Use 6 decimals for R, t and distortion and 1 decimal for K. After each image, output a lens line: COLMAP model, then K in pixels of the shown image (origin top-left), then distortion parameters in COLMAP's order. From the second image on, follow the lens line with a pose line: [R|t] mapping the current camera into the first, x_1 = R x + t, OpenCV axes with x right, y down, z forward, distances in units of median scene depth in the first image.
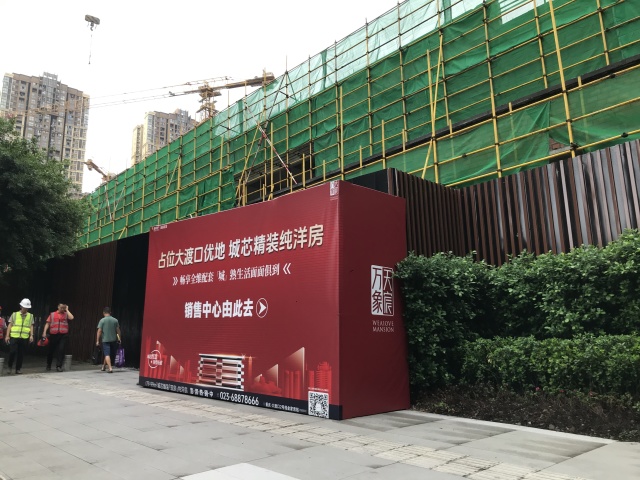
lens RADIAL K [[535.0, 0, 320.0], [0, 535.0, 240.0], [0, 0, 1]] dist [-0.001864, 0.006924]
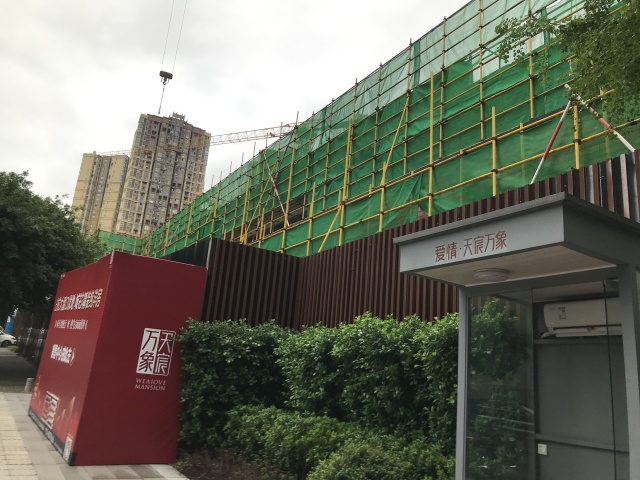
lens RADIAL K [[535.0, 0, 320.0], [0, 535.0, 240.0], [0, 0, 1]] dist [-0.001864, 0.006924]
pose [[0.977458, 0.046486, -0.205949, 0.272455], [-0.060325, 0.996287, -0.061432, -0.036163], [0.202329, 0.072471, 0.976632, -0.012367]]
